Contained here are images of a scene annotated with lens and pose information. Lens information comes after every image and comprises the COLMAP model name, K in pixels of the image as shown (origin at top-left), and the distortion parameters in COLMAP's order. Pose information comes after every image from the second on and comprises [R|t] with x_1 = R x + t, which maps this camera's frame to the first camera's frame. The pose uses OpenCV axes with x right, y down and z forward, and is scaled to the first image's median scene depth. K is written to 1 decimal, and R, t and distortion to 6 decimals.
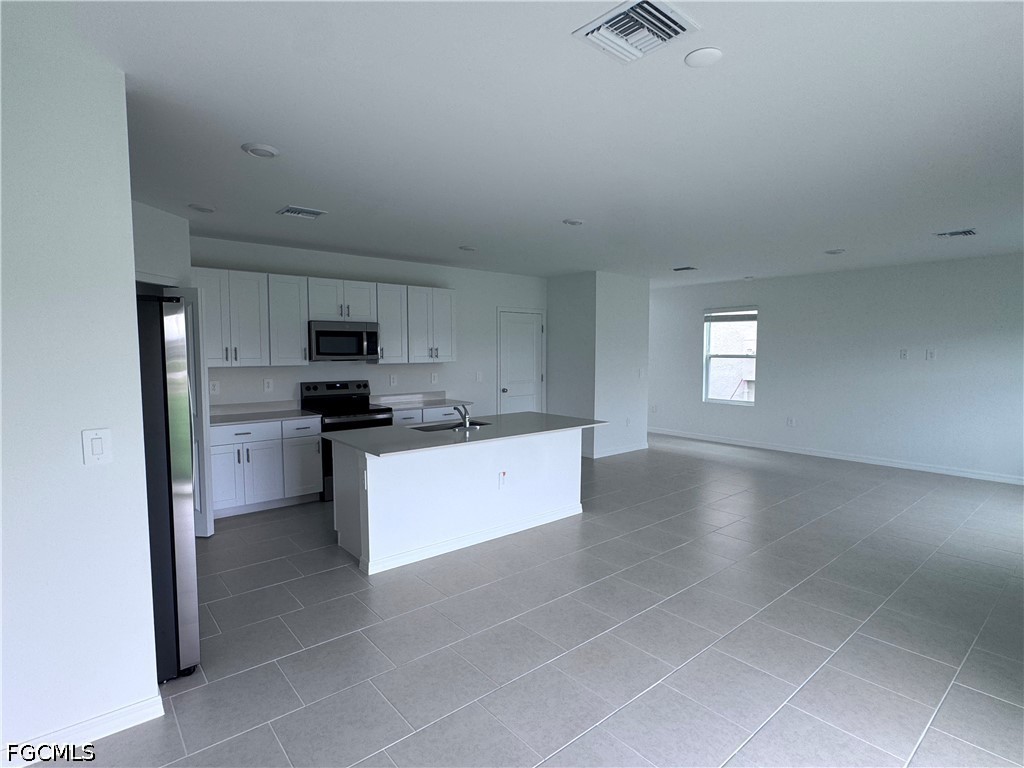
lens RADIAL K [[522.7, 0, 510.6], [0, 522.7, 384.1], [0, 0, 1]] dist [-0.004730, -0.000180]
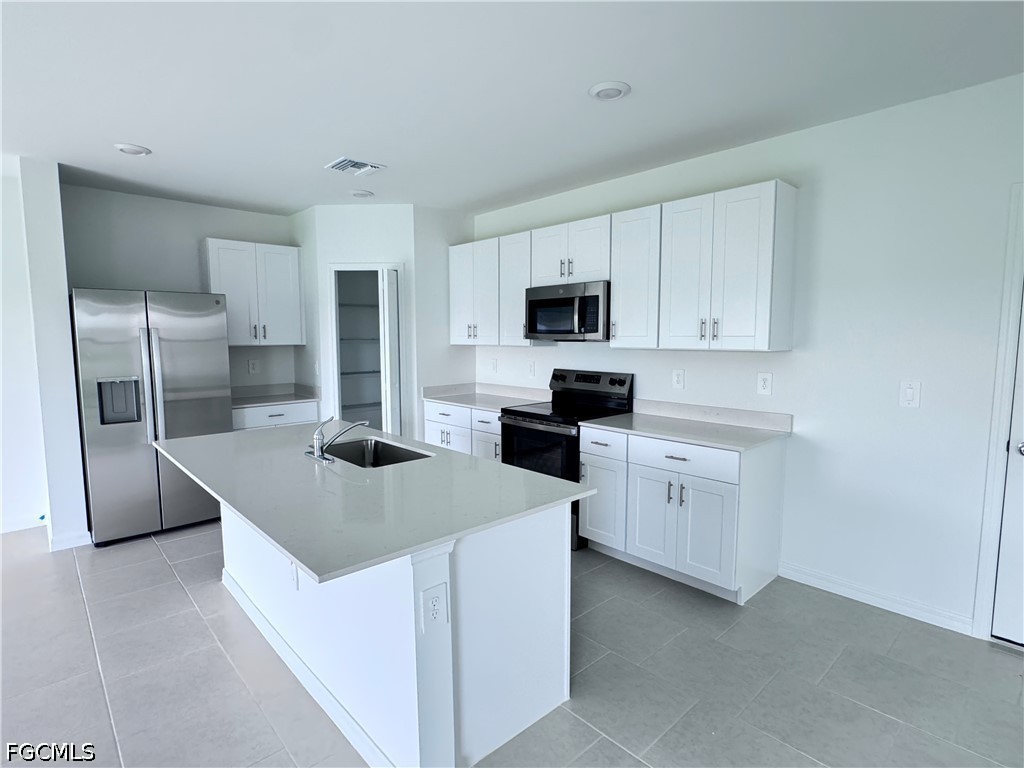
lens RADIAL K [[522.7, 0, 510.0], [0, 522.7, 389.6], [0, 0, 1]] dist [-0.004730, -0.000180]
pose [[0.030515, 0.103141, -0.994199, 0.373525], [-0.056916, 0.993227, 0.101293, -0.047325], [0.997913, 0.053495, 0.036179, 0.899173]]
